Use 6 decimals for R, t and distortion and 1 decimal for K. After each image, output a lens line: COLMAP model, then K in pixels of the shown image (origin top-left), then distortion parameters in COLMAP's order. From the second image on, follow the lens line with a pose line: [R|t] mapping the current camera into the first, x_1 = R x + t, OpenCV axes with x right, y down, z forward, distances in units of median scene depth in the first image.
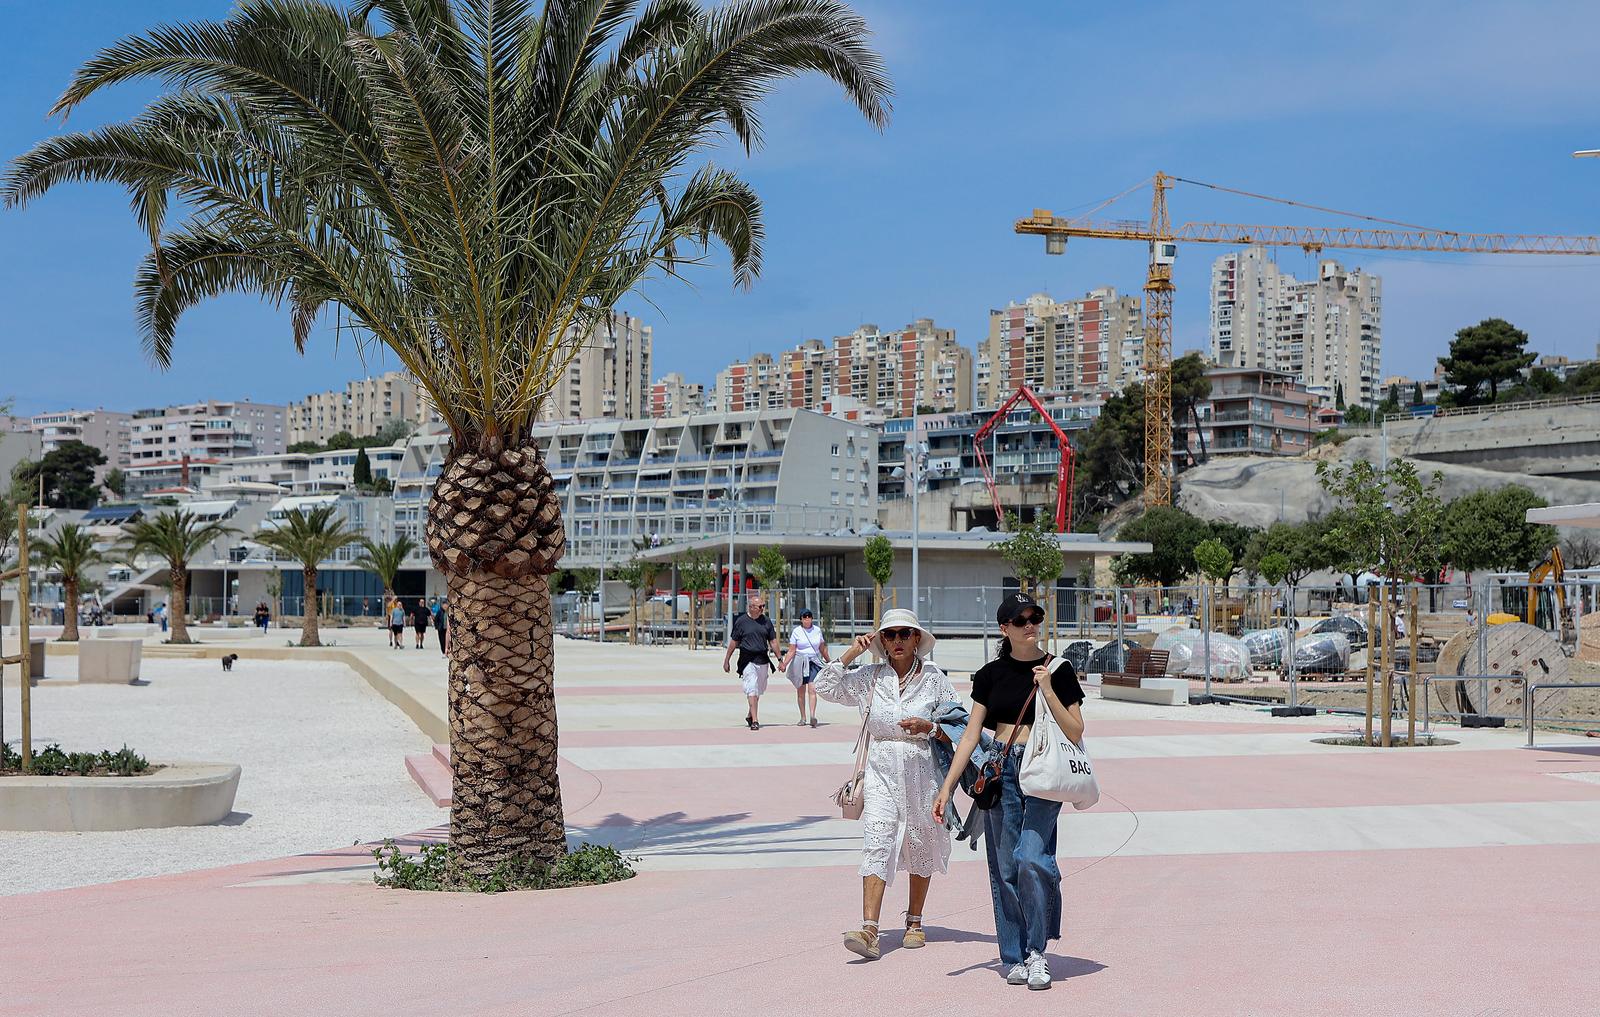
lens RADIAL K [[2511.0, 0, 800.0], [0, 2511.0, 508.5], [0, 0, 1]] dist [-0.020882, -0.012173]
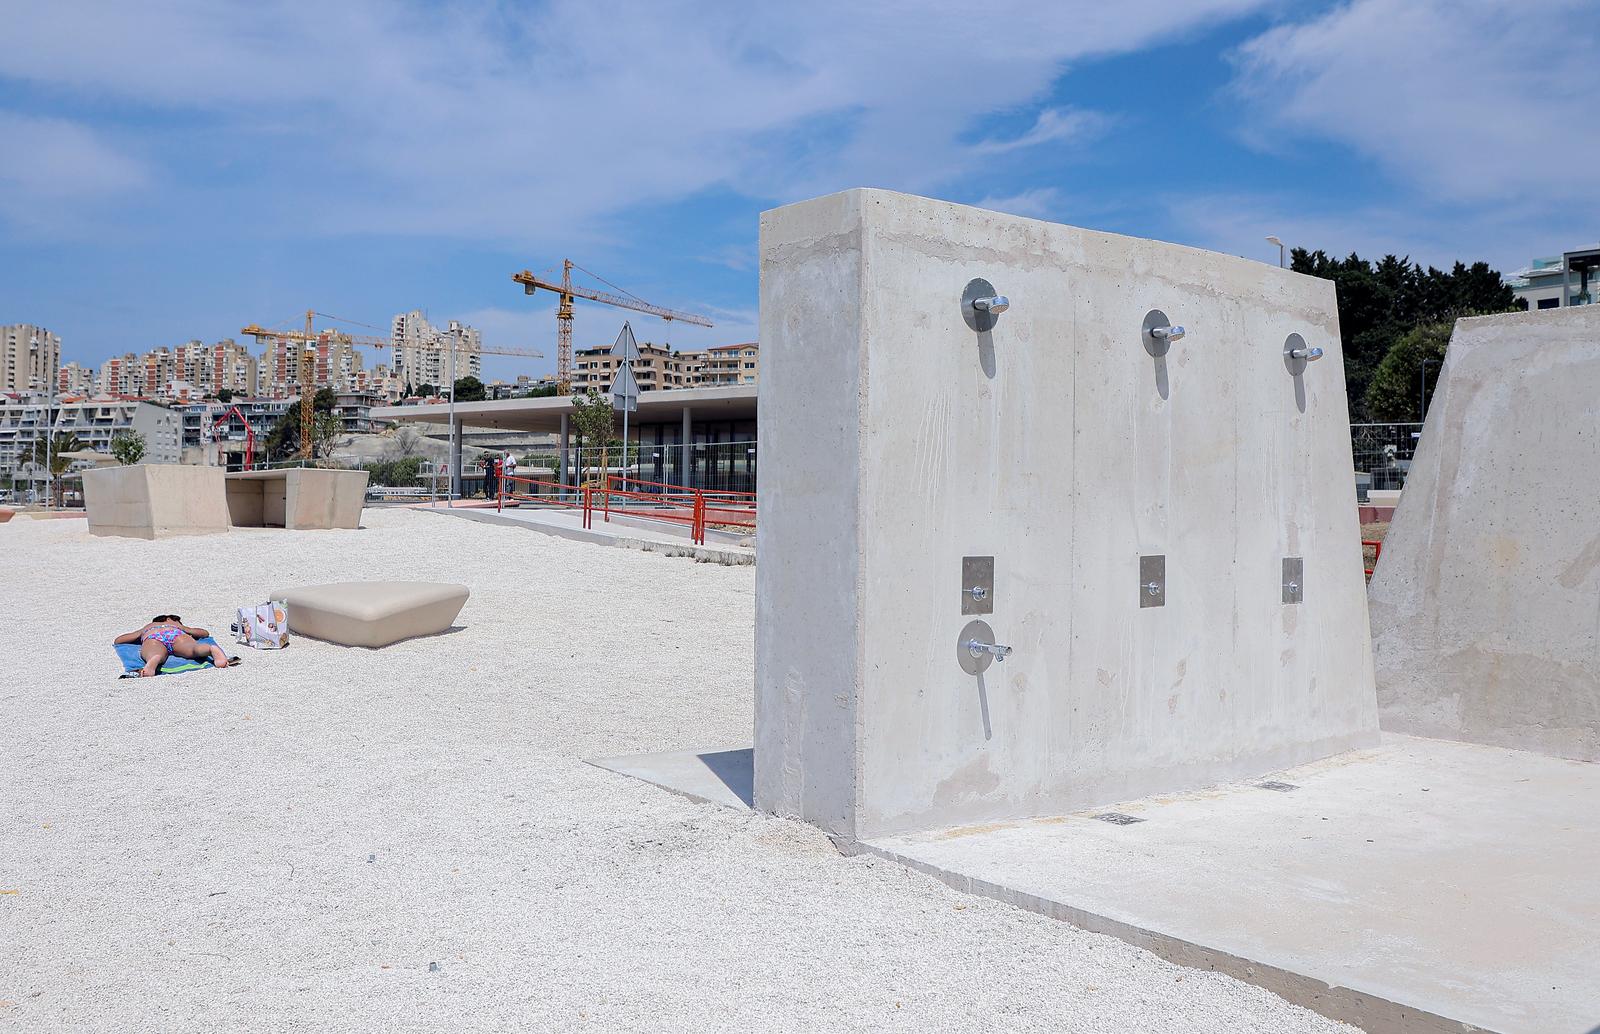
lens RADIAL K [[1383.4, 0, 800.5], [0, 1383.4, 490.5], [0, 0, 1]] dist [-0.062052, 0.006186]
pose [[0.903975, 0.012342, 0.427407, 0.011277], [-0.025173, 0.999386, 0.024381, -0.007981], [-0.426844, -0.032799, 0.903730, -0.232685]]
